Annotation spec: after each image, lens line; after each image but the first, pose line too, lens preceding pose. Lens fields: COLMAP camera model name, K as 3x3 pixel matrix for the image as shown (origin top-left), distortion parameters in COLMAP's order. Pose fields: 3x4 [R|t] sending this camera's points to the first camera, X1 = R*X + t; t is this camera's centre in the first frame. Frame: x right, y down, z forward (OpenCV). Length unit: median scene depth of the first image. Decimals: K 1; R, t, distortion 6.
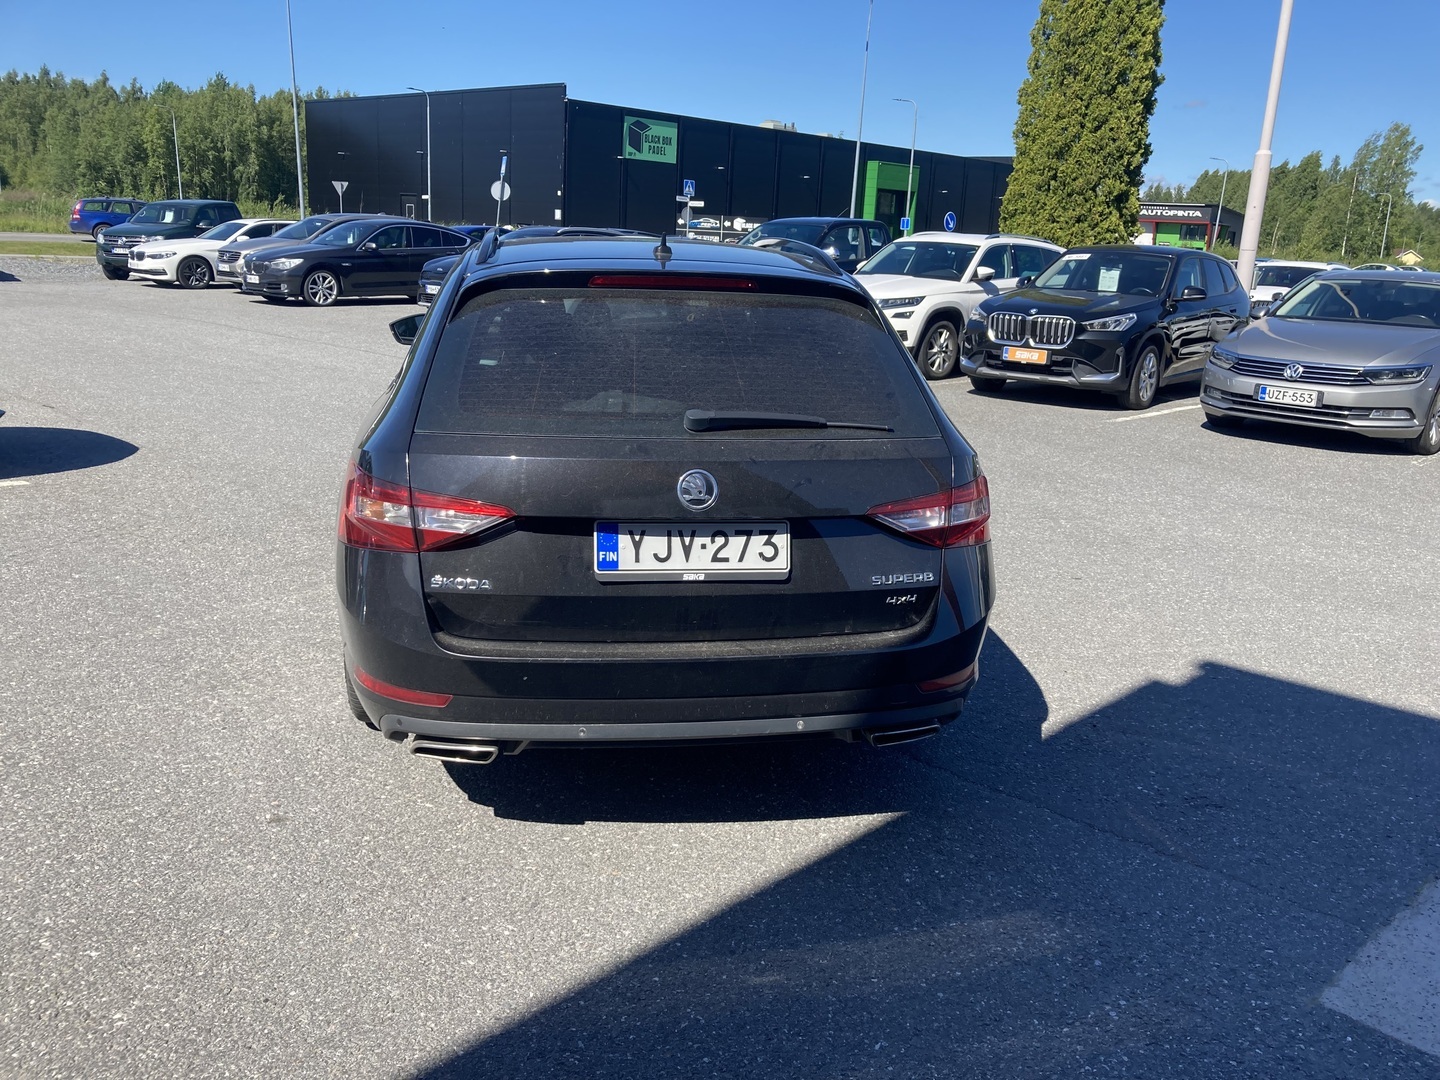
lens RADIAL K [[1179.9, 0, 729.7], [0, 1179.9, 537.7], [0, 0, 1]] dist [0.007992, -0.001093]
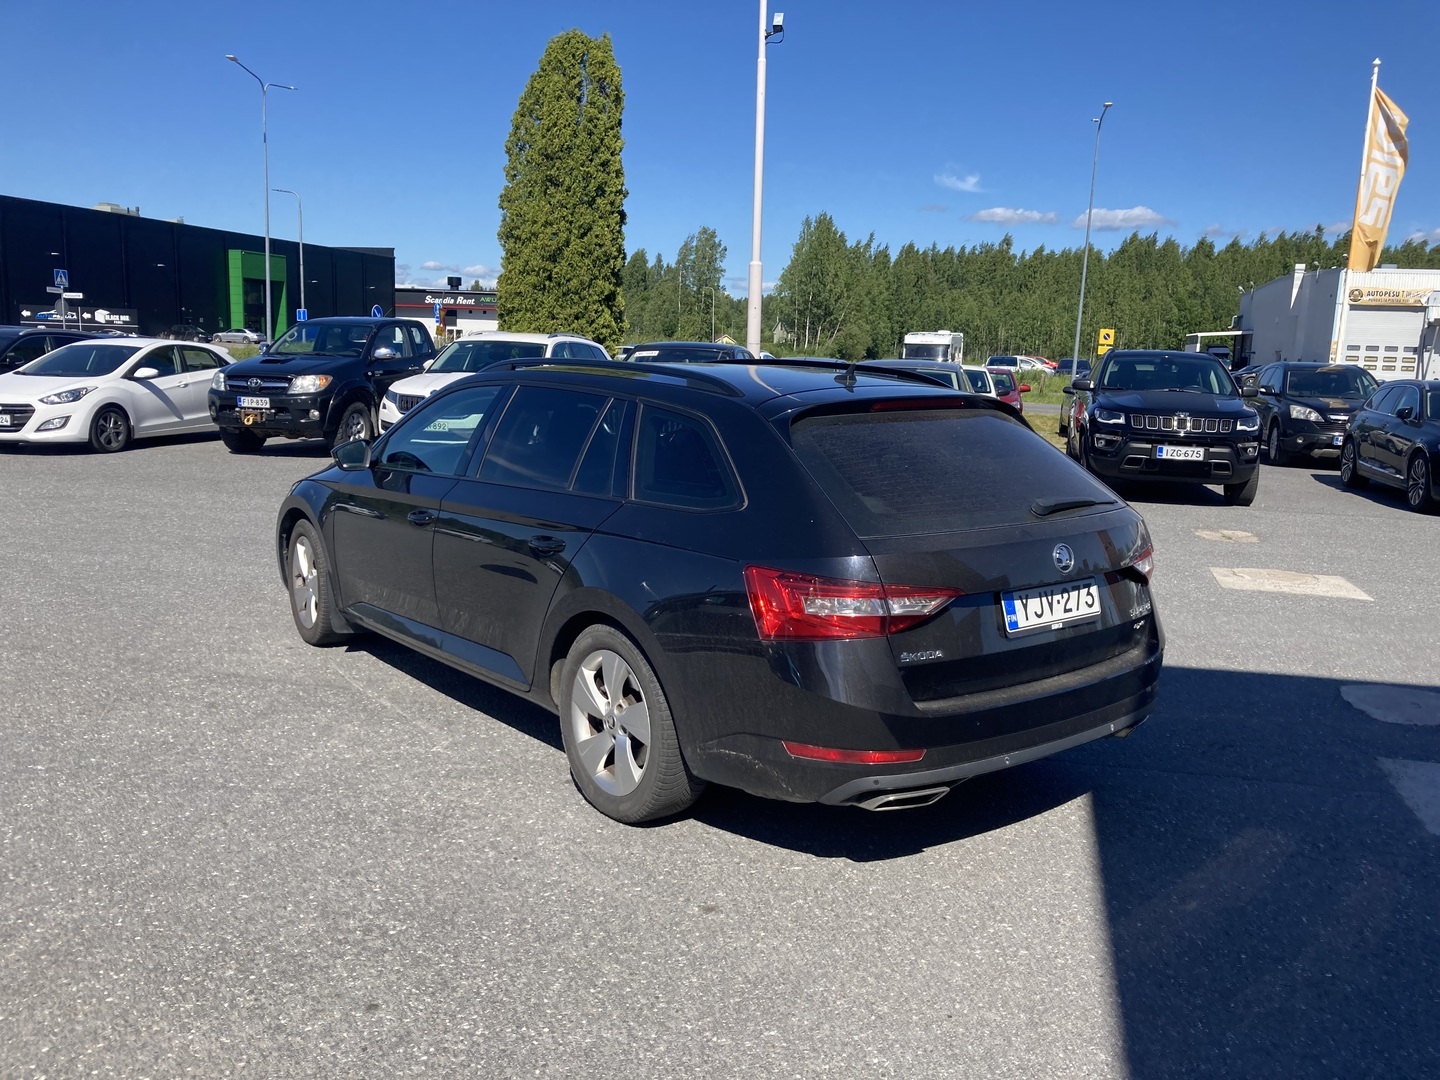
lens RADIAL K [[1179.9, 0, 729.7], [0, 1179.9, 537.7], [0, 0, 1]] dist [0.007992, -0.001093]
pose [[0.869088, -0.097494, 0.484954, -0.132454], [0.131820, 0.990580, -0.037091, -0.008578], [-0.476770, 0.096162, 0.873753, 0.002059]]
